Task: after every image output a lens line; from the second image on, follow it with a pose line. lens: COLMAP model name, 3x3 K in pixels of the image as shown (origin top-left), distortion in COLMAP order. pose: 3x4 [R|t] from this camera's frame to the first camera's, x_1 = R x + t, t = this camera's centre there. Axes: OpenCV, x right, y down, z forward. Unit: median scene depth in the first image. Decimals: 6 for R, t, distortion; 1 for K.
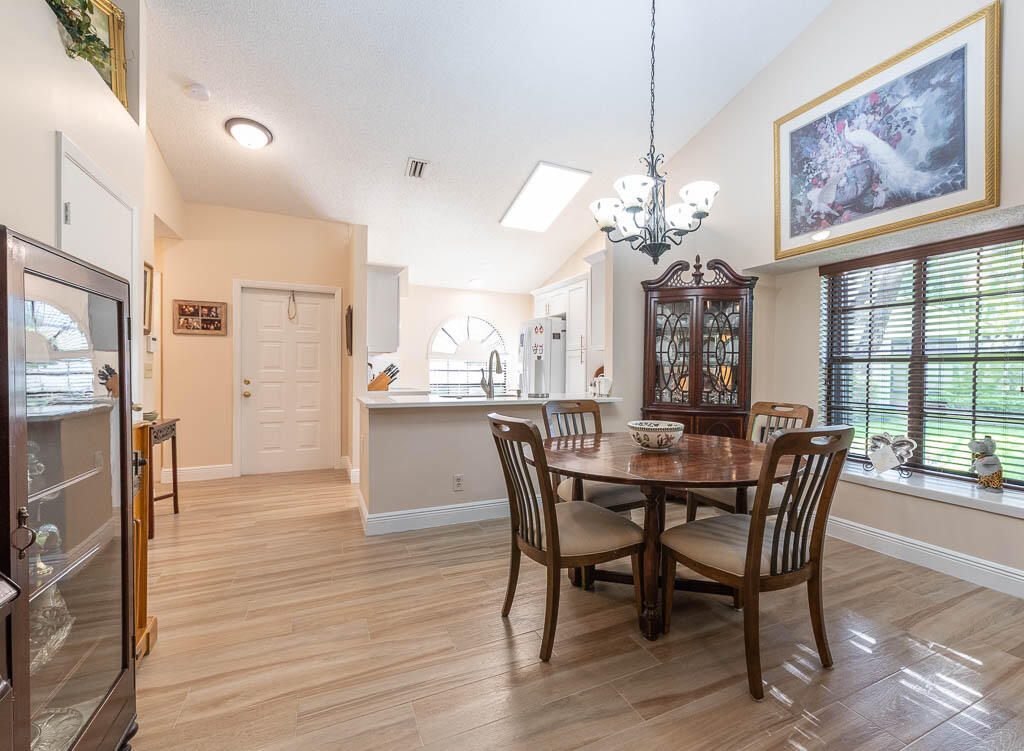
lens RADIAL K [[476.3, 0, 564.6], [0, 476.3, 373.4], [0, 0, 1]] dist [0.001455, 0.000771]
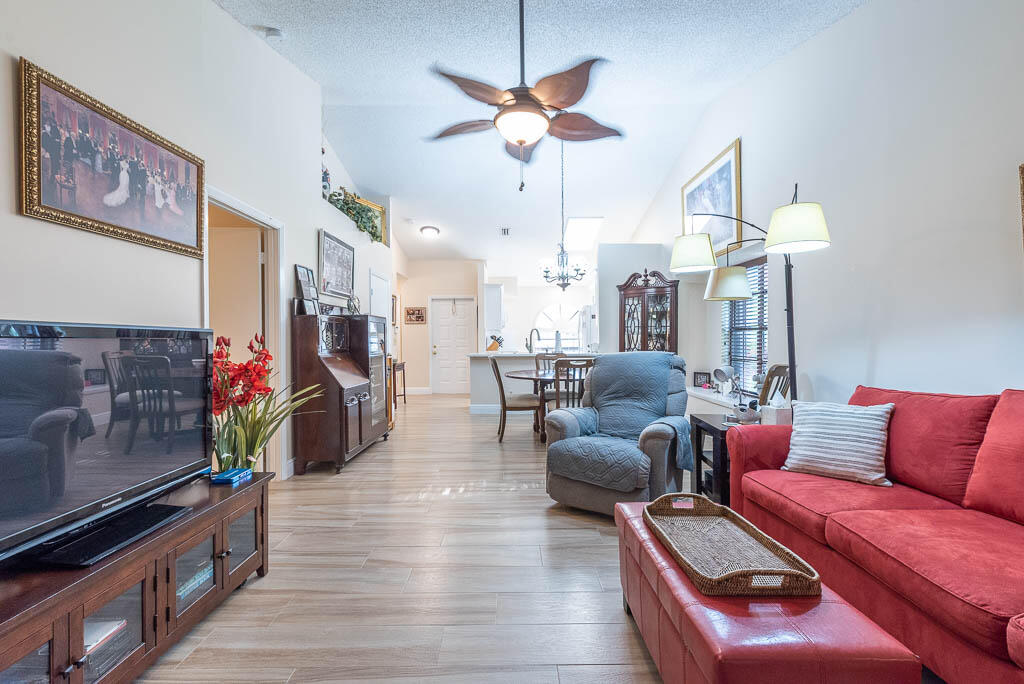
lens RADIAL K [[432.9, 0, 512.6], [0, 432.9, 339.8], [0, 0, 1]] dist [0.003883, -0.000841]
pose [[0.891856, -0.013744, -0.452111, 0.559332], [0.011835, 0.999905, -0.007051, 0.008326], [0.452165, 0.000937, 0.891934, -0.587841]]
